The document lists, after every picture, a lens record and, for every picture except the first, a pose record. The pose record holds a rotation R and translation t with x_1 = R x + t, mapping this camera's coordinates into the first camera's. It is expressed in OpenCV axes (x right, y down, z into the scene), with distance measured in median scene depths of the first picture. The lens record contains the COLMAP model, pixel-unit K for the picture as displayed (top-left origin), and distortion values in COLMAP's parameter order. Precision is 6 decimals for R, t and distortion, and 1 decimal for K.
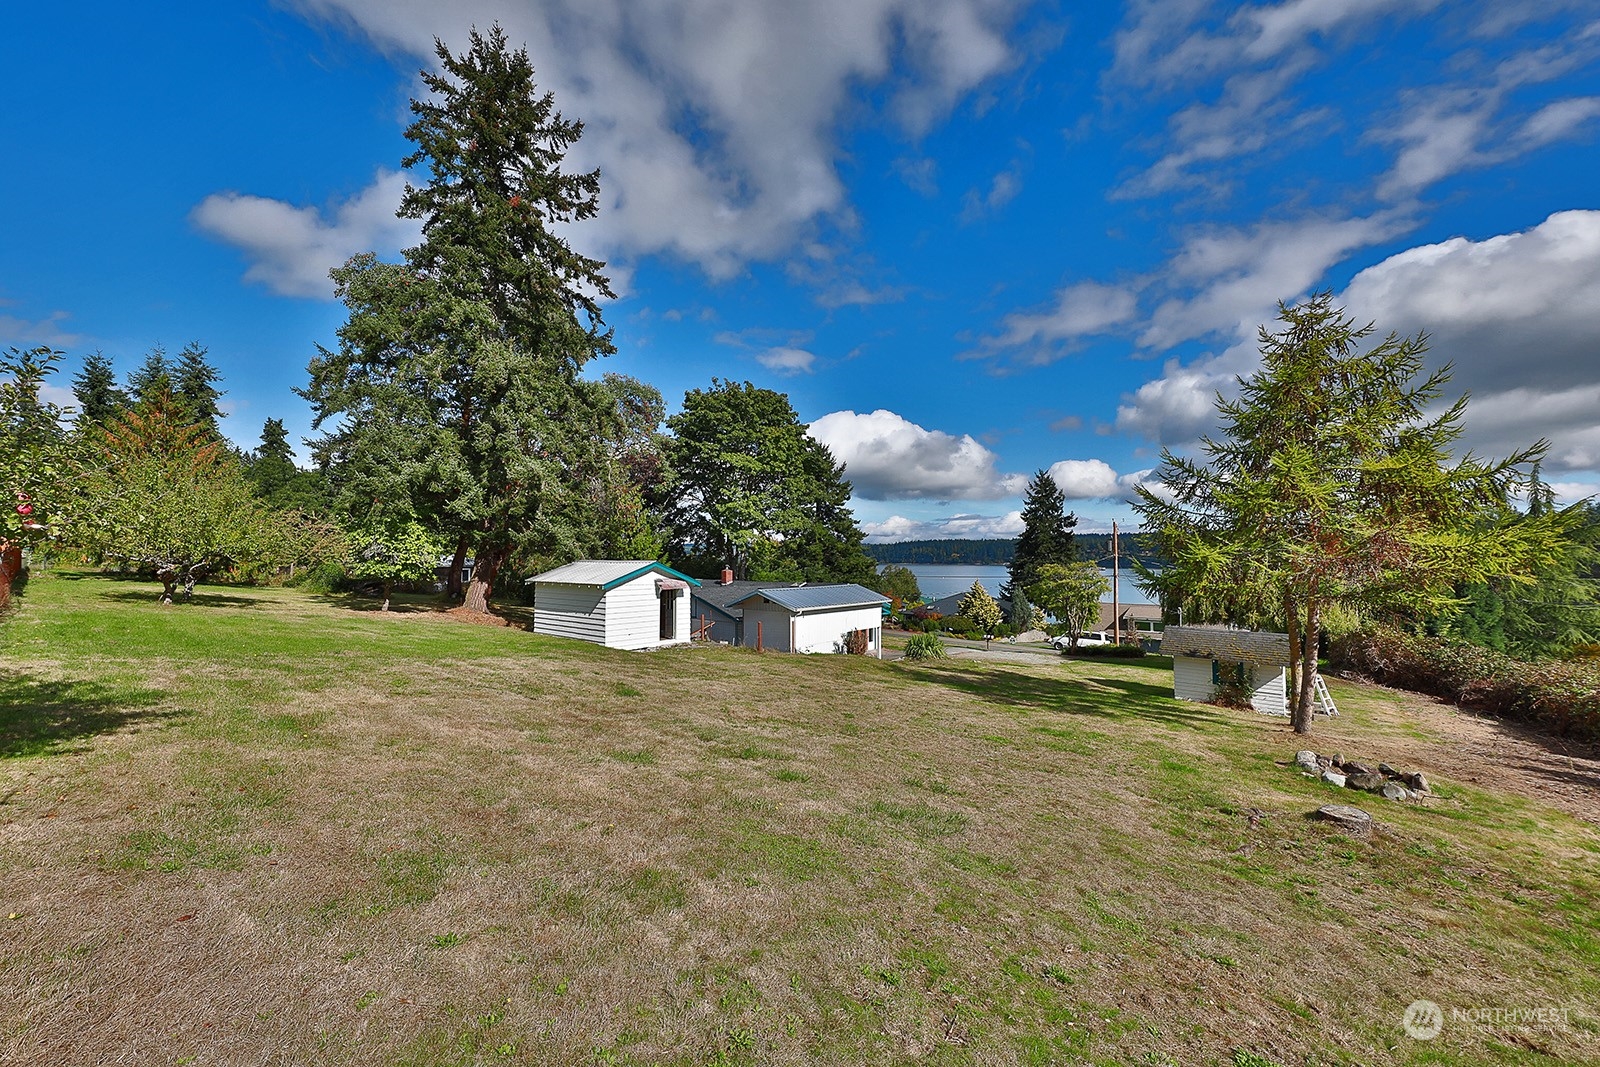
lens RADIAL K [[609.6, 0, 796.5], [0, 609.6, 538.0], [0, 0, 1]] dist [0.000014, -0.000082]
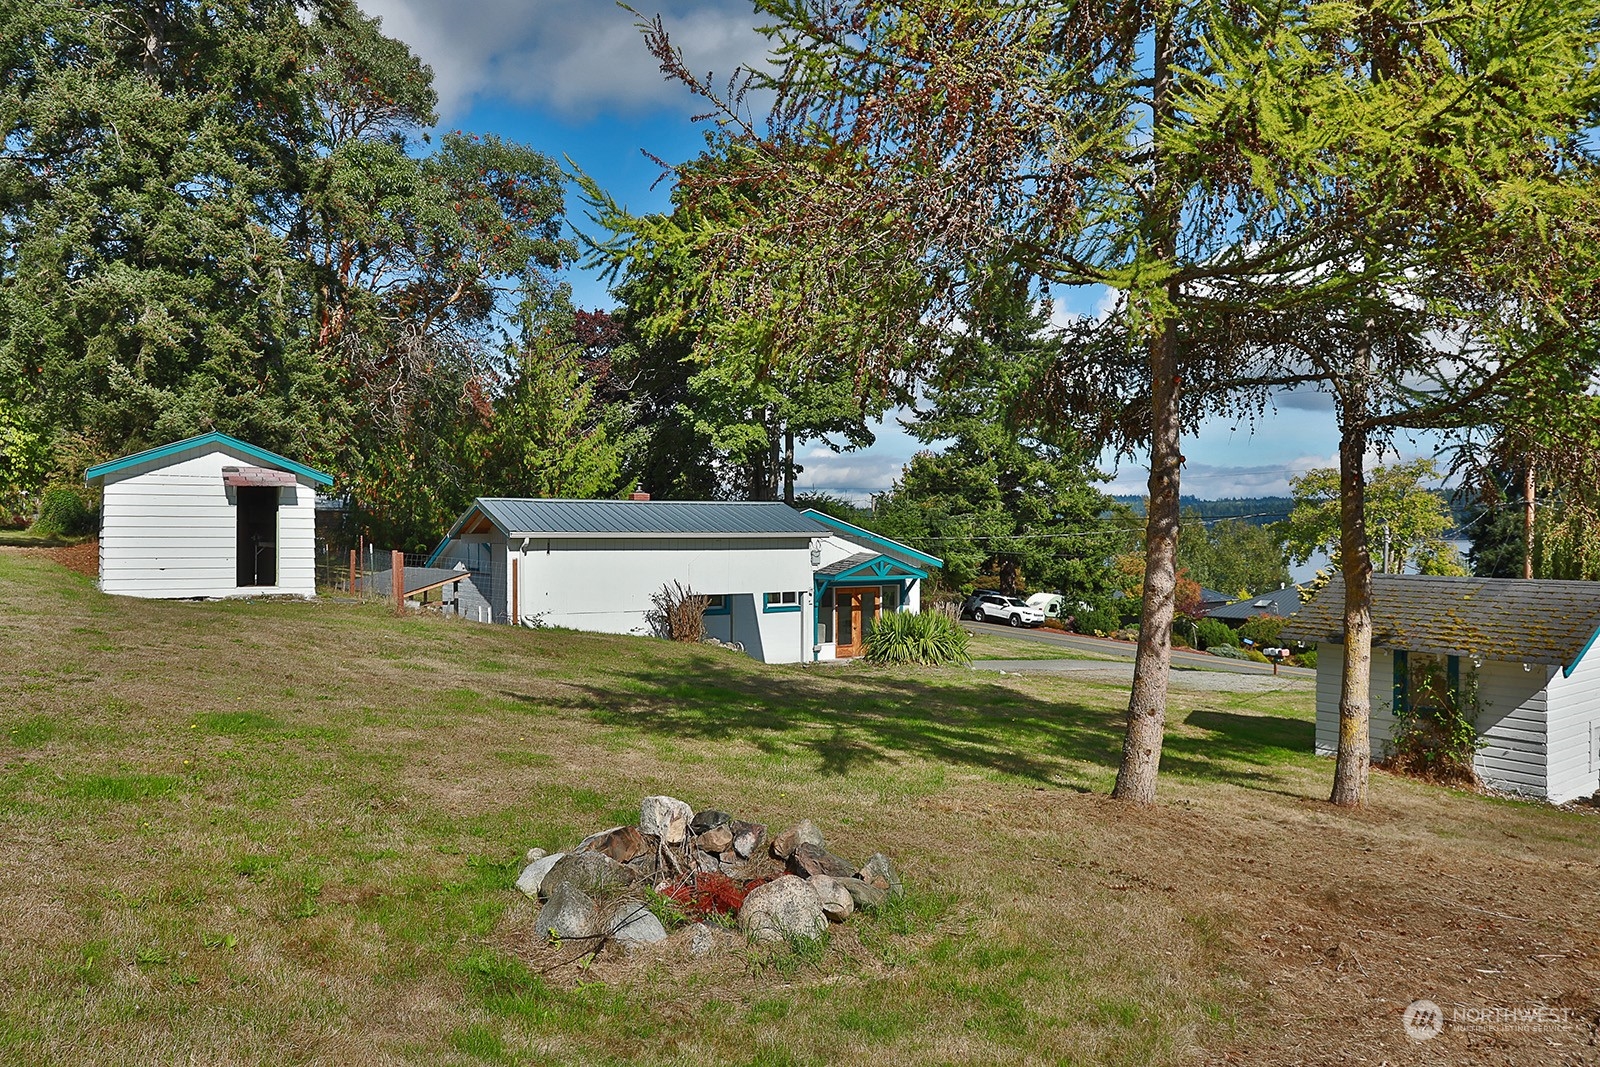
lens RADIAL K [[1163.5, 0, 803.6], [0, 1163.5, 519.4], [0, 0, 1]] dist [-0.107963, 0.025849]
pose [[0.955413, -0.004104, -0.295244, 0.370678], [0.011086, 0.999697, 0.021978, 0.068628], [0.295064, -0.024271, 0.955169, 0.162307]]
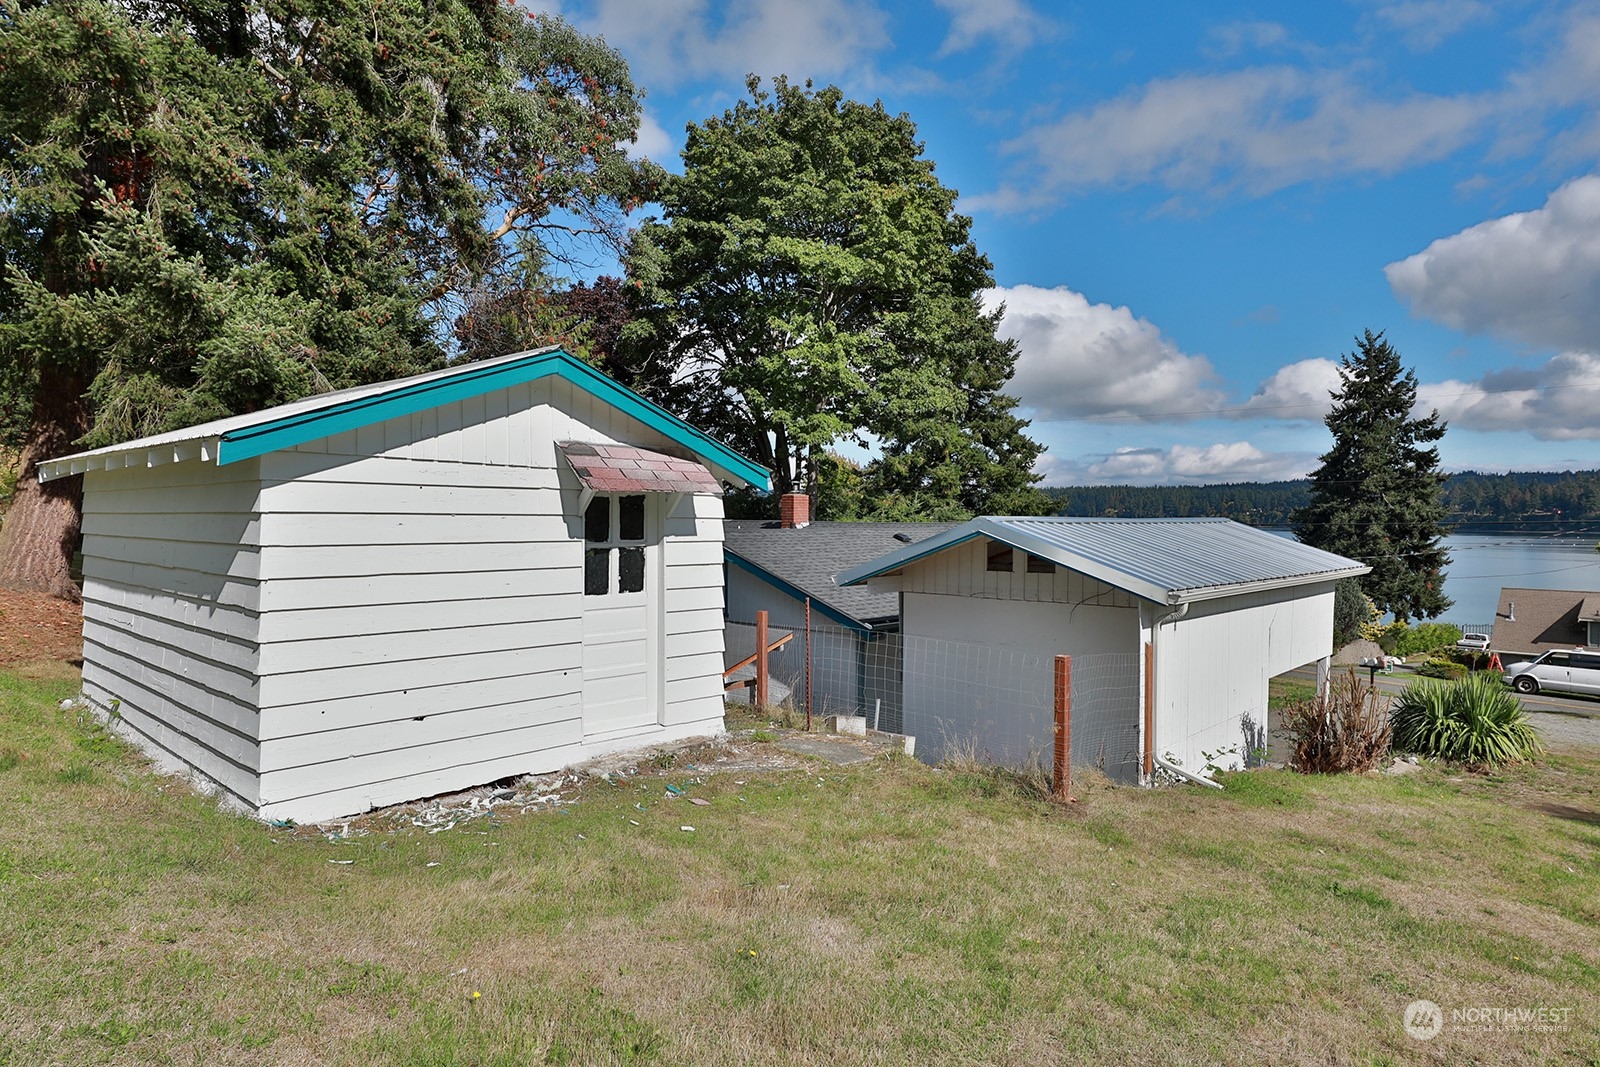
lens RADIAL K [[940.1, 0, 799.5], [0, 940.1, 534.1], [0, 0, 1]] dist [0.015033, -0.001794]
pose [[0.998255, 0.006683, -0.058675, -0.094549], [-0.003561, 0.998580, 0.053145, 0.058092], [0.058947, -0.052844, 0.996861, 0.489760]]
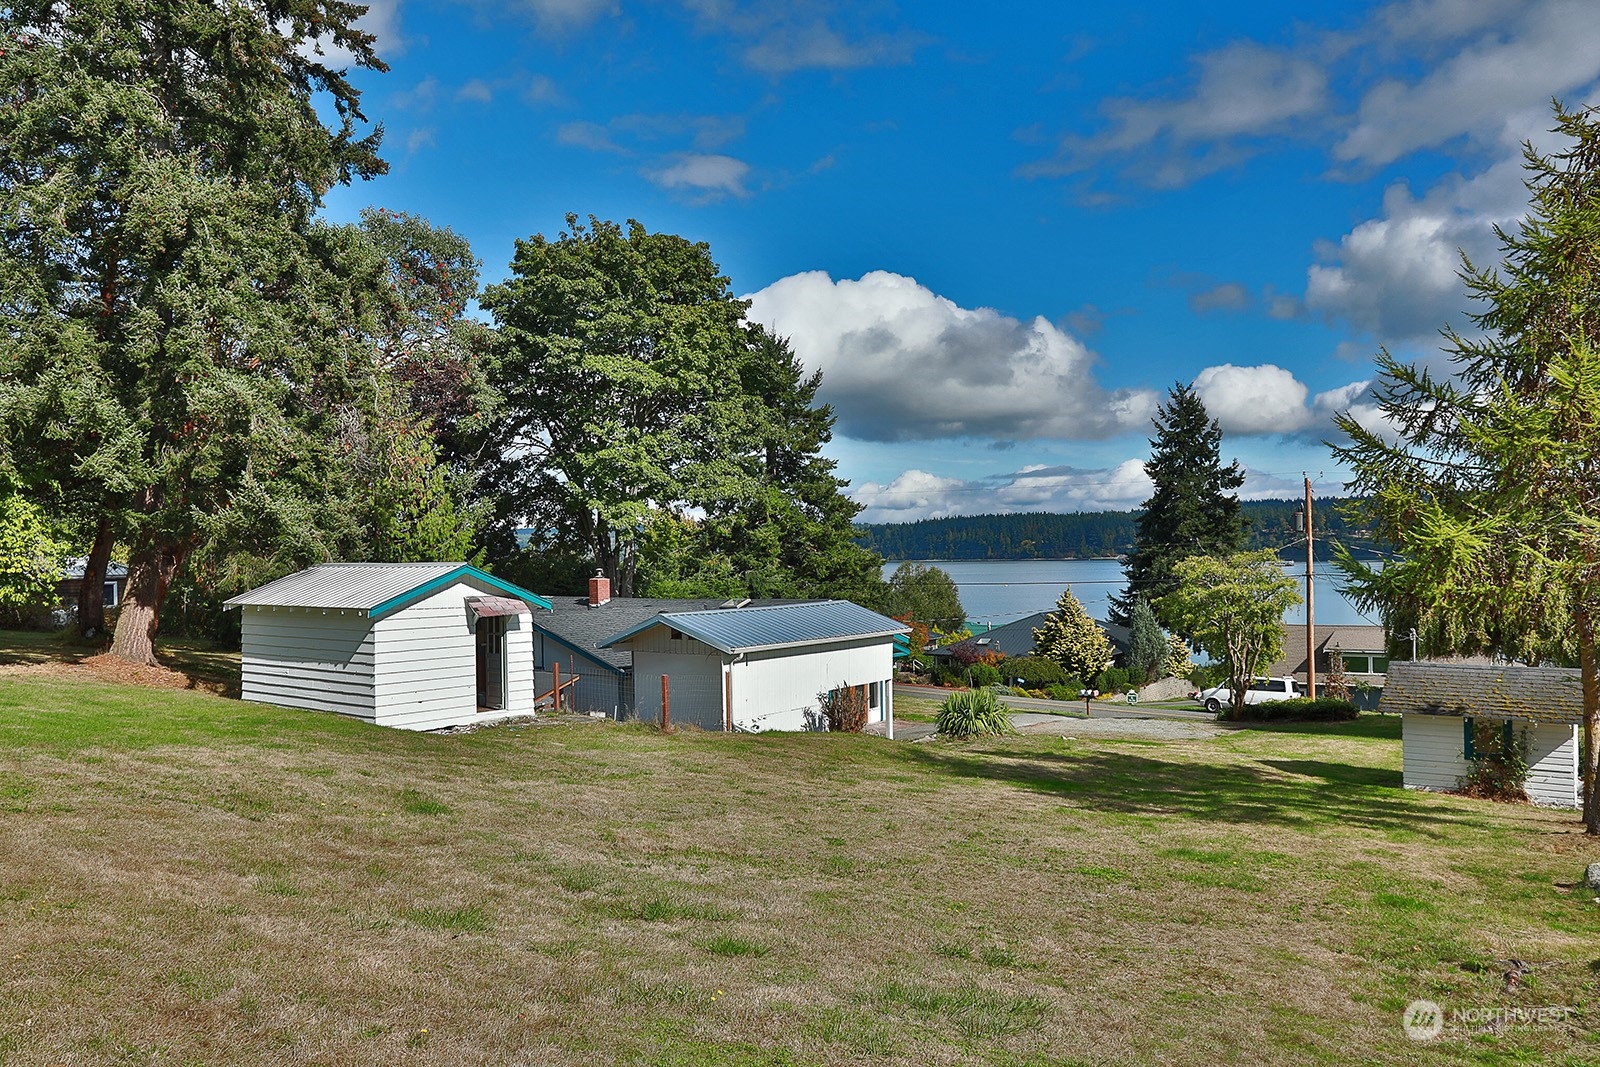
lens RADIAL K [[1163.5, 0, 788.2], [0, 1163.5, 522.8], [0, 0, 1]] dist [-0.107963, 0.025849]
pose [[0.998585, -0.014957, 0.051026, -0.002036], [0.014579, 0.999864, 0.007765, -0.000568], [-0.051135, -0.007010, 0.998667, -0.009910]]
